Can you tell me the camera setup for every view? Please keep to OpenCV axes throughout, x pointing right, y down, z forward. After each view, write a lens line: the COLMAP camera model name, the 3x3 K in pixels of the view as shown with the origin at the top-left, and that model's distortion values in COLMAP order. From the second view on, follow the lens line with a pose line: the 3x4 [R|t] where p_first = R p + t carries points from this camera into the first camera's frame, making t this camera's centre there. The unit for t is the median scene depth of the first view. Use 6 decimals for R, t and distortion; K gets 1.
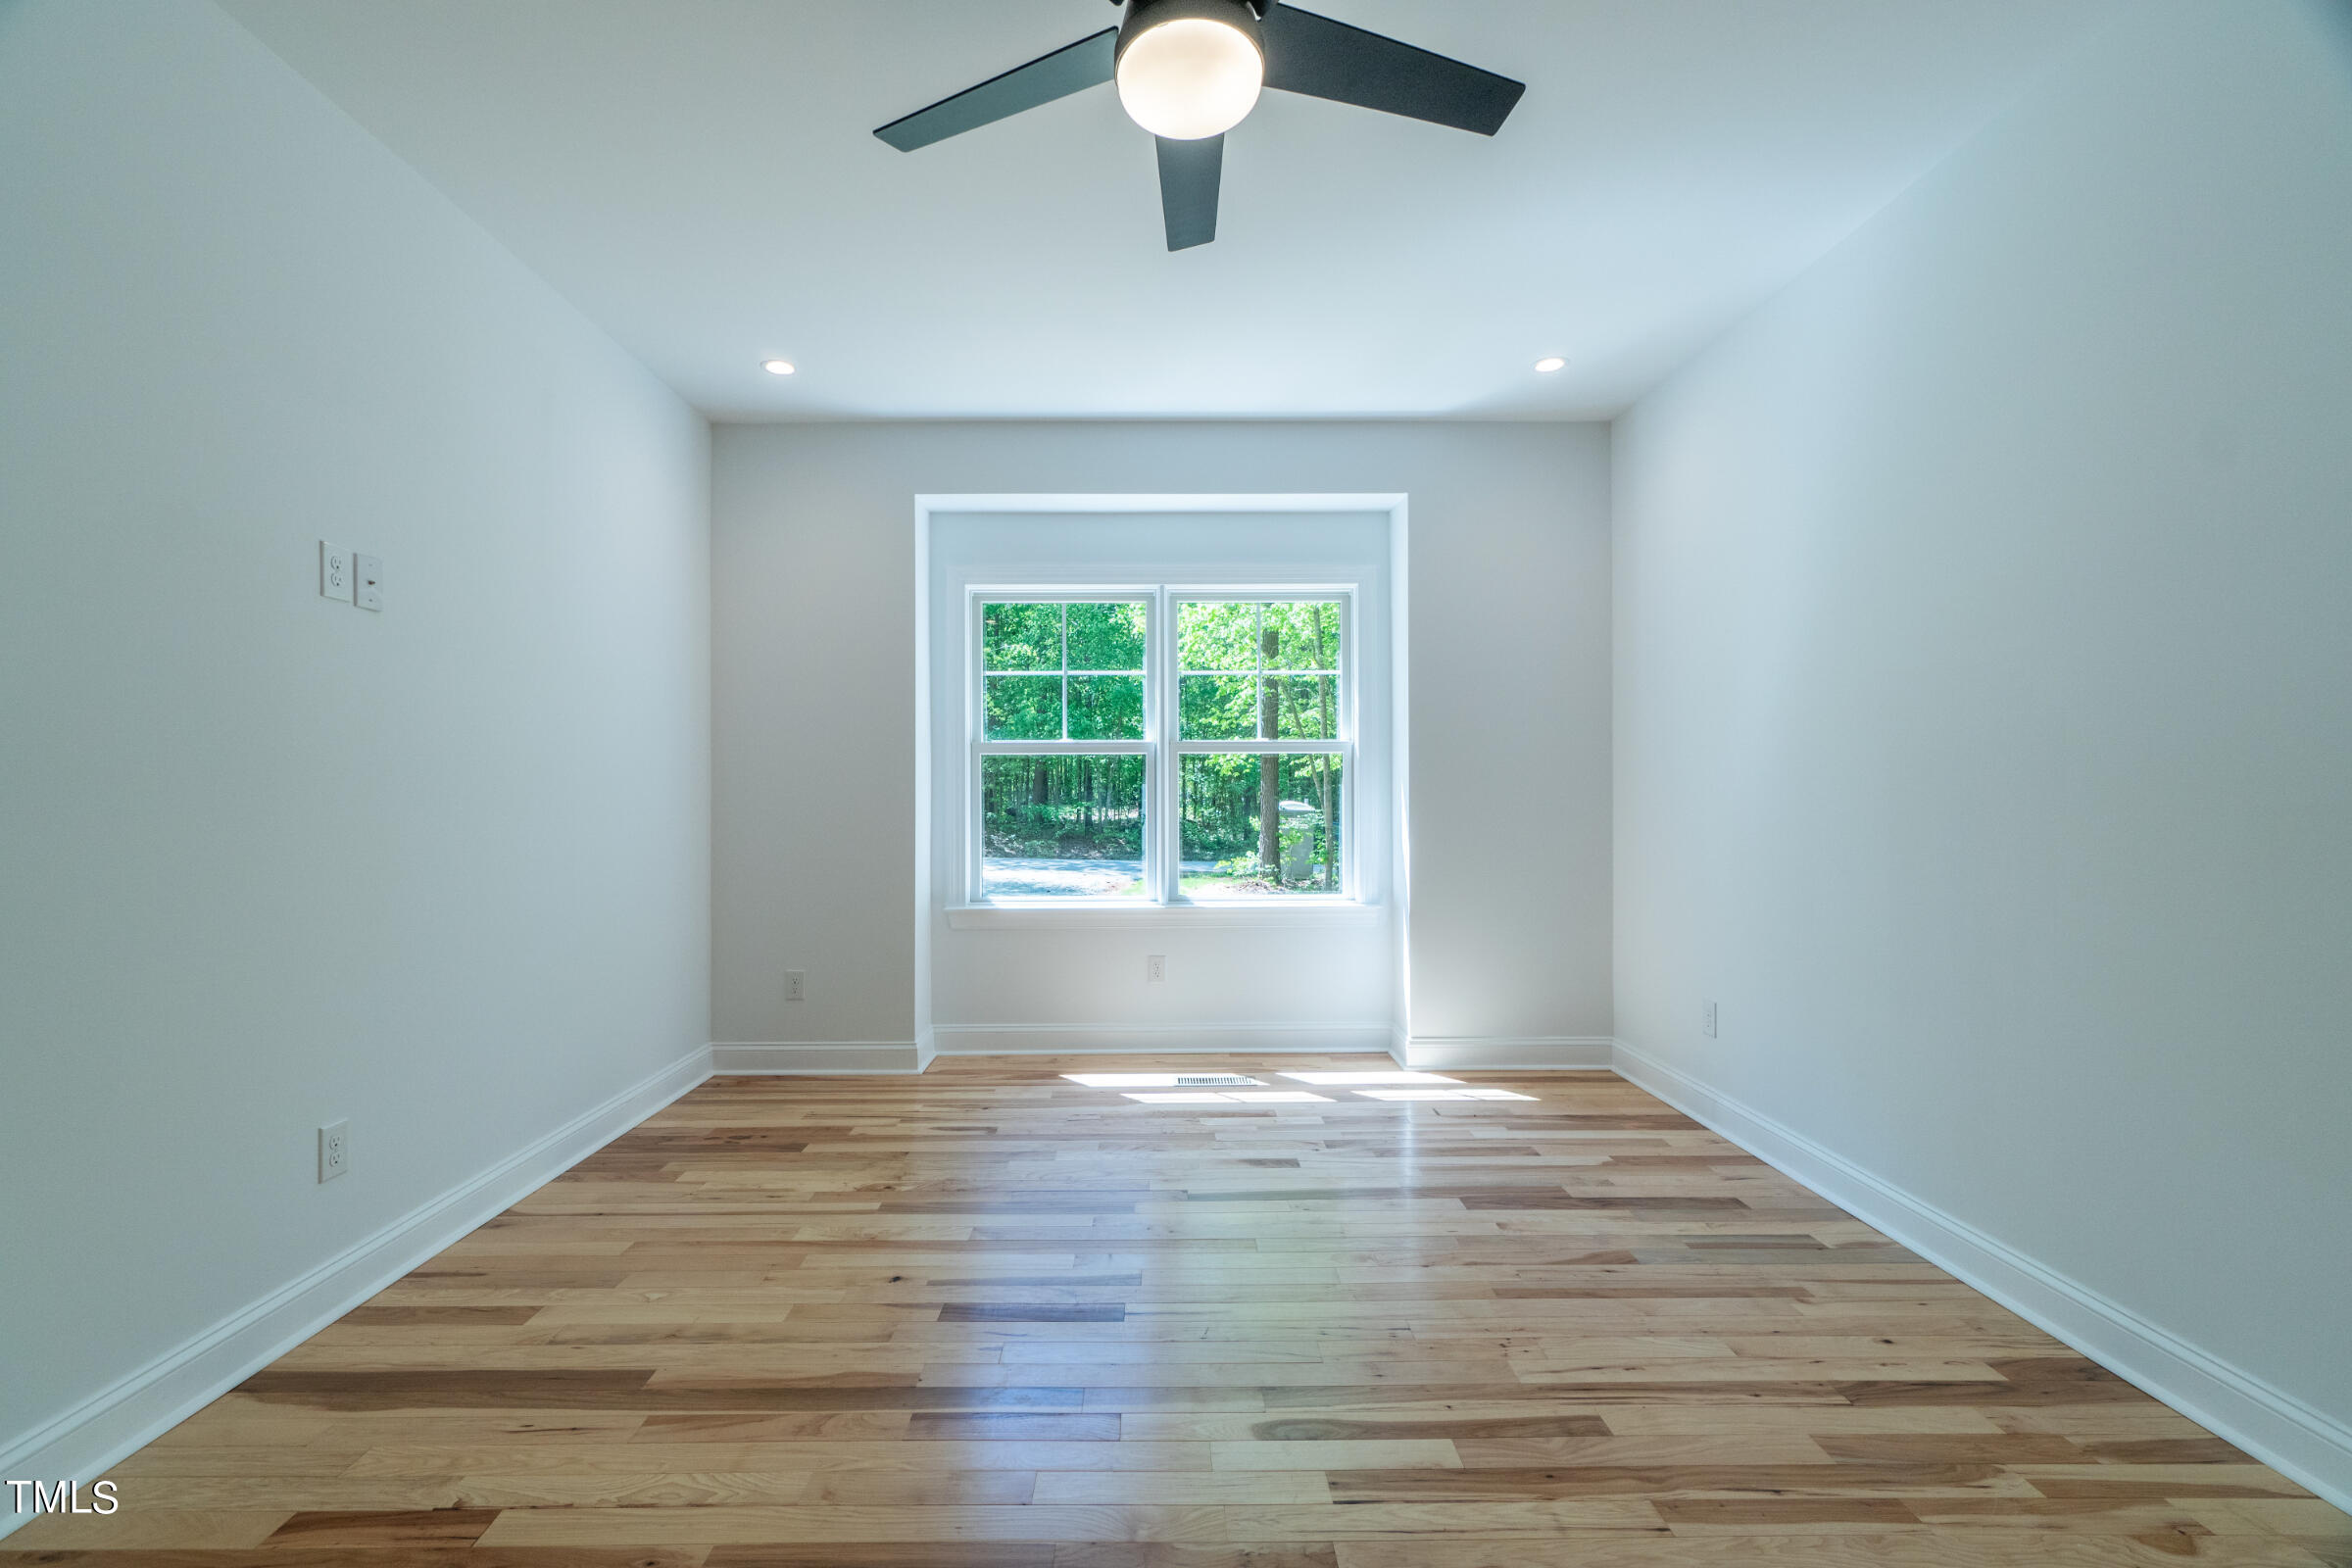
lens RADIAL K [[1009.7, 0, 1156.7], [0, 1009.7, 786.2], [0, 0, 1]] dist [-0.003407, -0.000663]
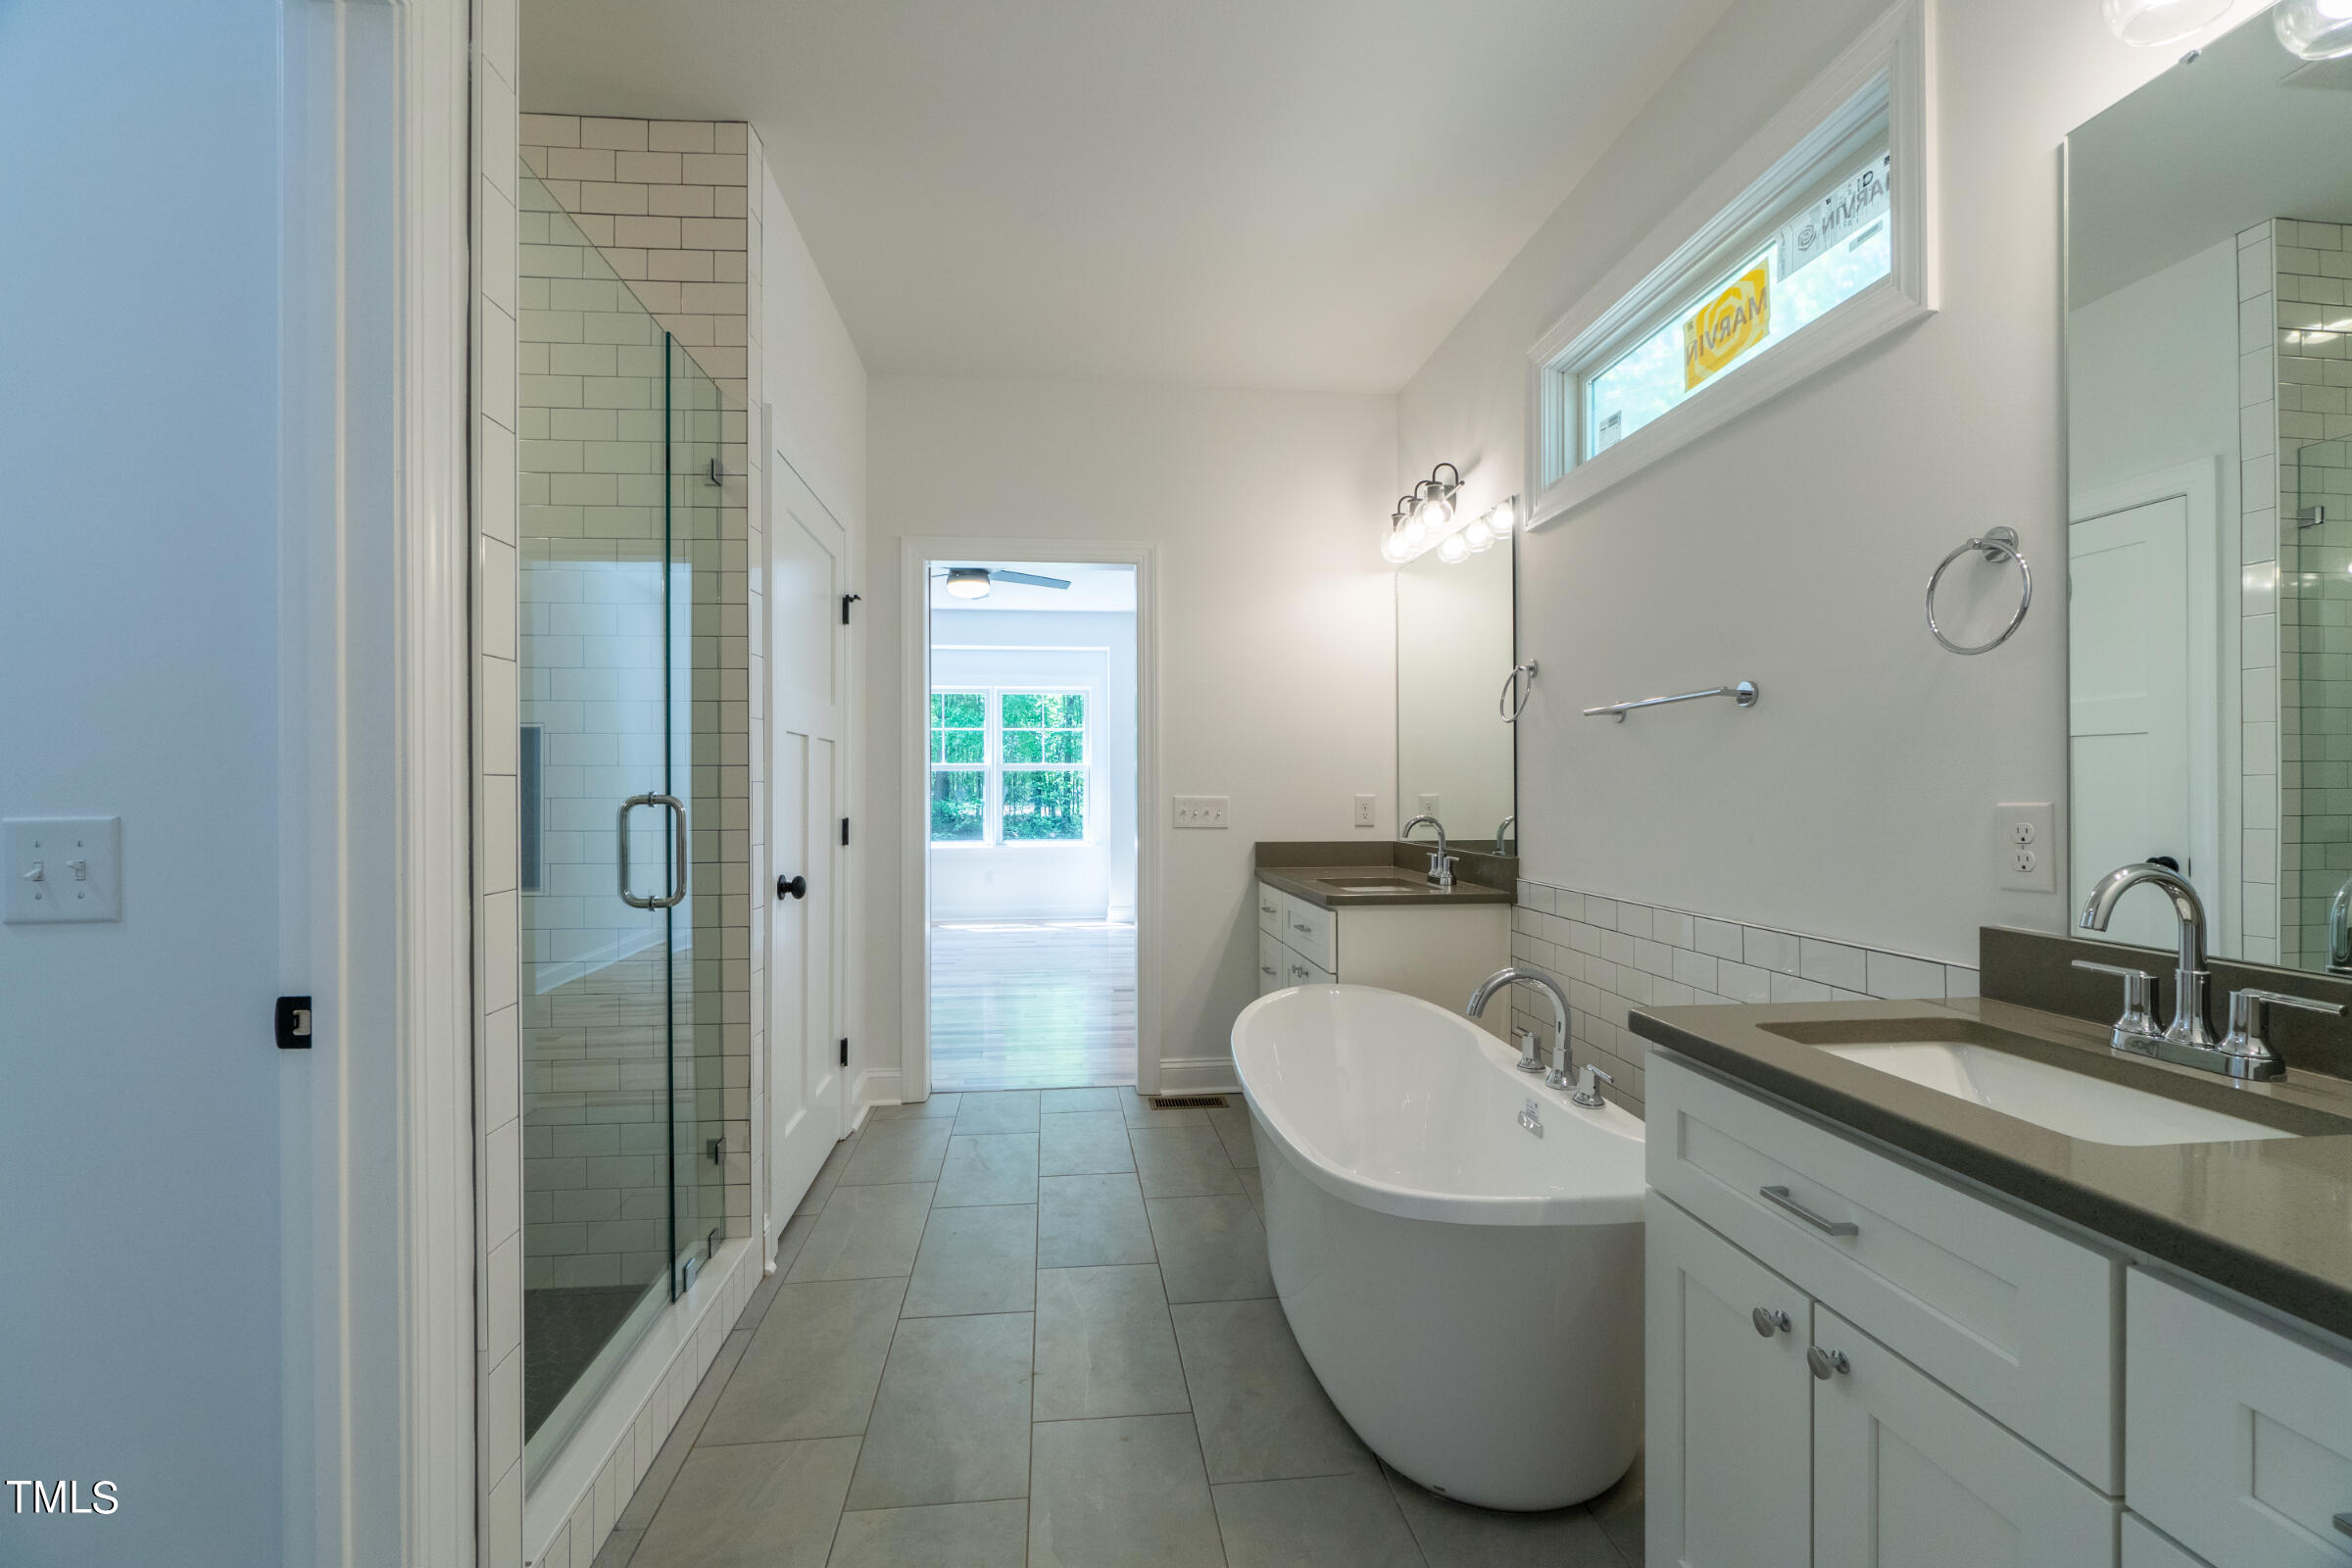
lens RADIAL K [[1007.3, 0, 1156.1], [0, 1007.3, 786.8], [0, 0, 1]] dist [-0.004007, 0.000217]
pose [[0.995630, 0.000905, 0.093379, 0.350392], [-0.001235, 0.999993, 0.003479, -0.017402], [-0.093375, -0.003579, 0.995625, -2.509761]]
